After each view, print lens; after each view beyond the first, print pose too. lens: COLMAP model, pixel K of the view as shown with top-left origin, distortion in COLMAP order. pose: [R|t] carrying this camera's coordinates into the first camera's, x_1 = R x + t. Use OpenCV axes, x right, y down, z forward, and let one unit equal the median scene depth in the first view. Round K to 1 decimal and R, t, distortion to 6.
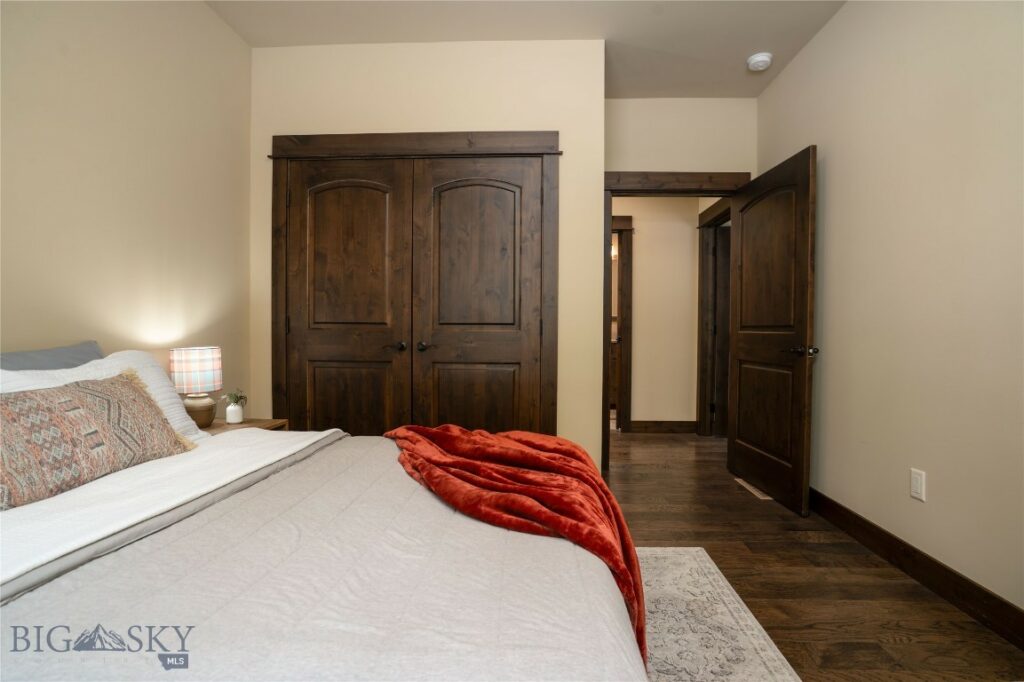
lens RADIAL K [[494.0, 0, 512.0], [0, 494.0, 341.0], [0, 0, 1]] dist [-0.000991, -0.000232]
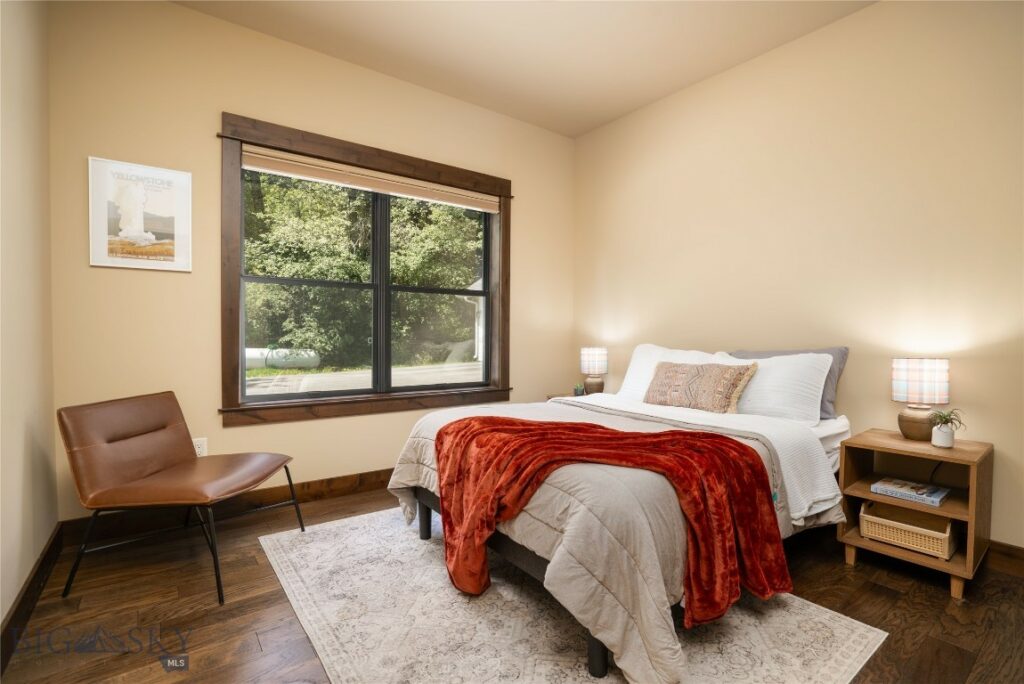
lens RADIAL K [[494.0, 0, 512.0], [0, 494.0, 342.0], [0, 0, 1]] dist [-0.000991, -0.000232]
pose [[-0.781700, 0.000888, -0.623653, 0.604690], [-0.018244, 0.999538, 0.024291, -0.024864], [0.623387, 0.030367, -0.781323, 1.266682]]
